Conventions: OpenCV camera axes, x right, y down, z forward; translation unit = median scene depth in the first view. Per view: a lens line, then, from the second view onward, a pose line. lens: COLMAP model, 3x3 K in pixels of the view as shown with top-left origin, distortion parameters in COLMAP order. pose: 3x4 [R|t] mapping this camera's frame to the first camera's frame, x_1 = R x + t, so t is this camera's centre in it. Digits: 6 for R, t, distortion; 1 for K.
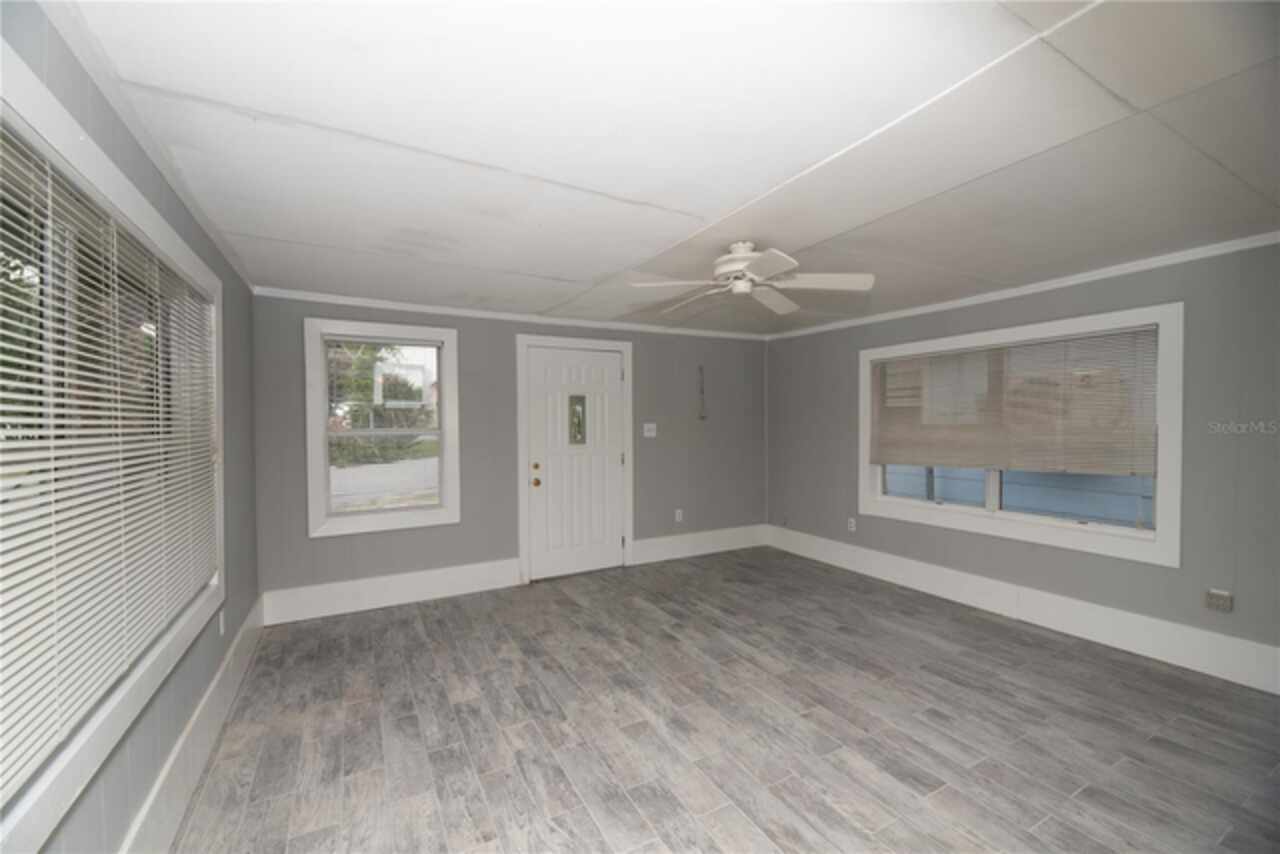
lens RADIAL K [[521.3, 0, 640.0], [0, 521.3, 427.0], [0, 0, 1]] dist [-0.011558, -0.000072]
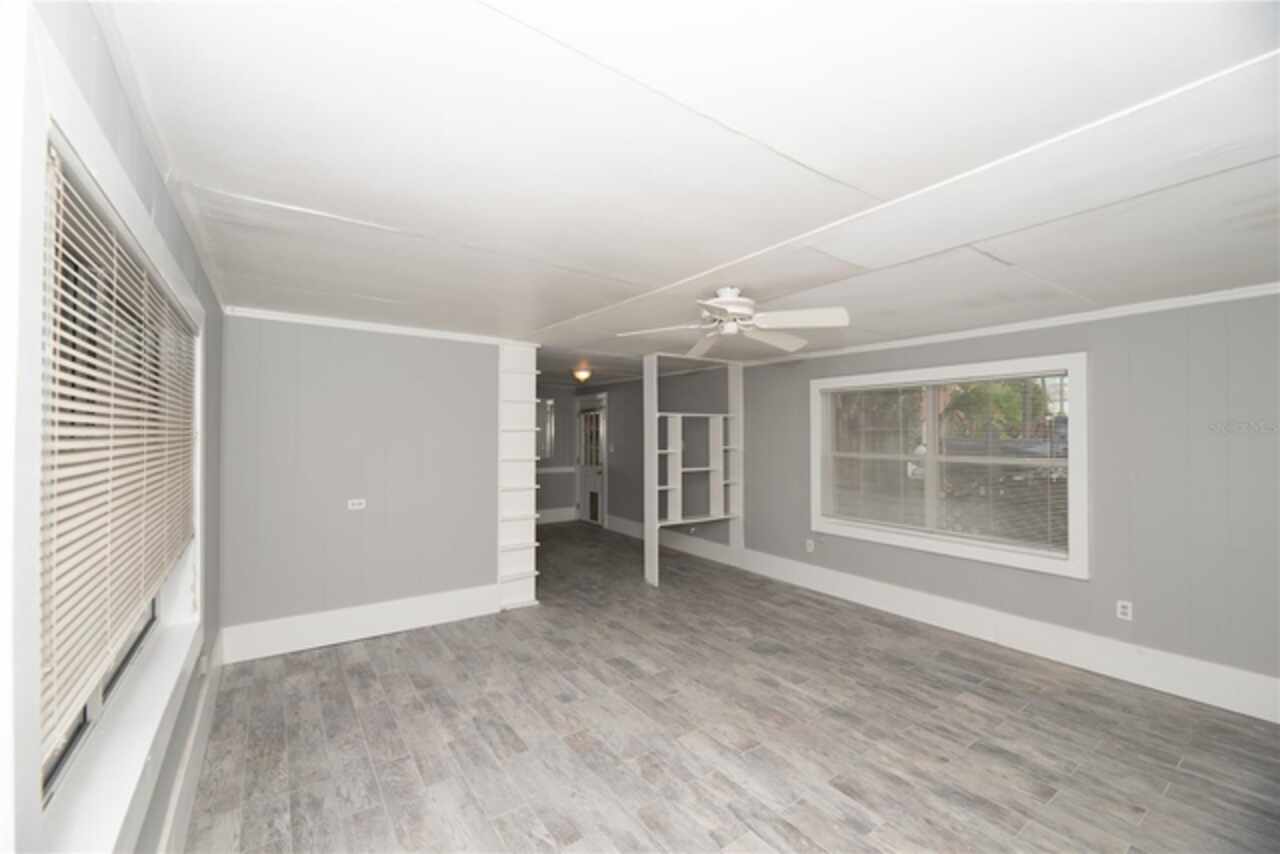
lens RADIAL K [[521.3, 0, 640.0], [0, 521.3, 427.0], [0, 0, 1]] dist [-0.011558, -0.000072]
pose [[-0.993949, -0.001255, -0.109834, 0.530128], [-0.000289, 0.999961, -0.008814, -0.064203], [0.109841, -0.008729, -0.993911, 2.198294]]
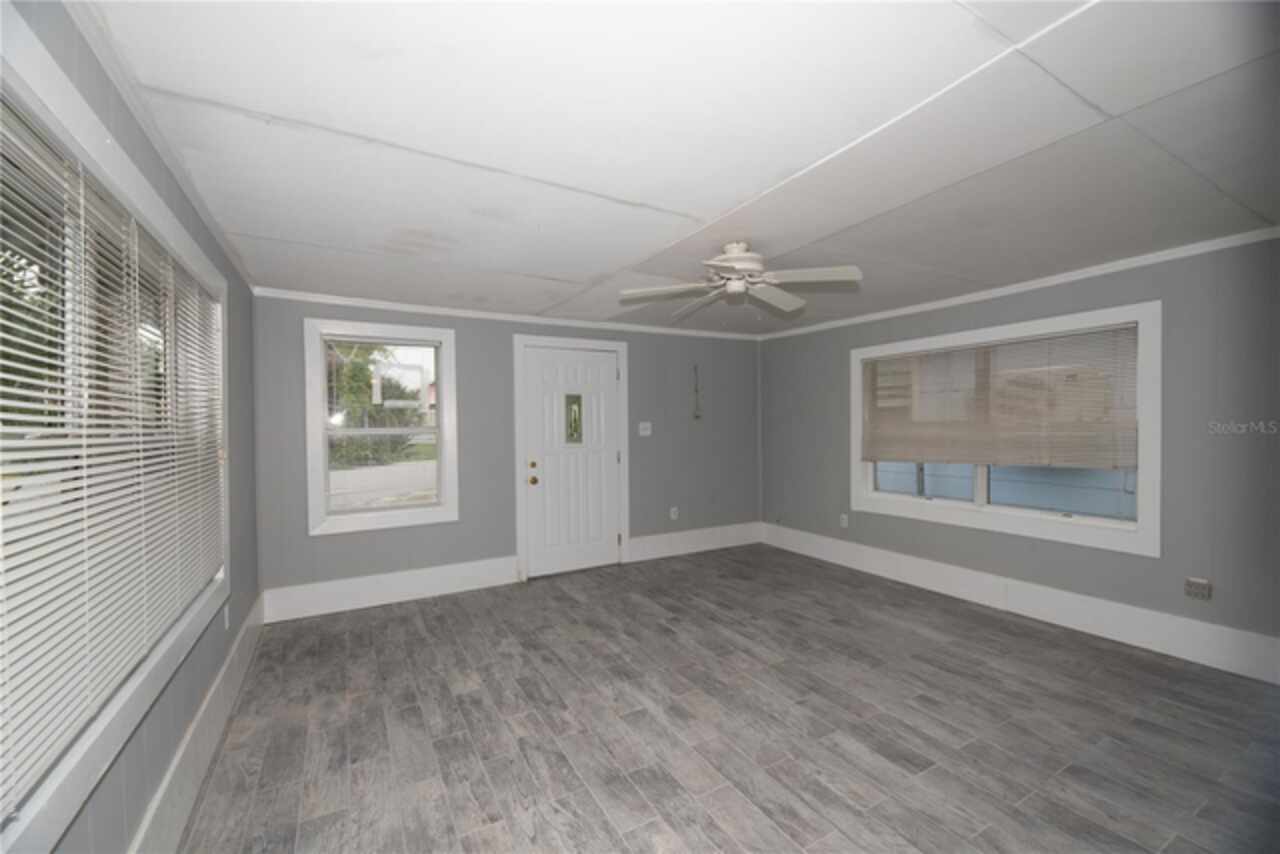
lens RADIAL K [[521.3, 0, 640.0], [0, 521.3, 427.0], [0, 0, 1]] dist [-0.011558, -0.000072]
pose [[0.999904, -0.004607, 0.013105, -0.009360], [0.004665, 0.999979, -0.004394, 0.013627], [-0.013084, 0.004455, 0.999904, -0.026467]]
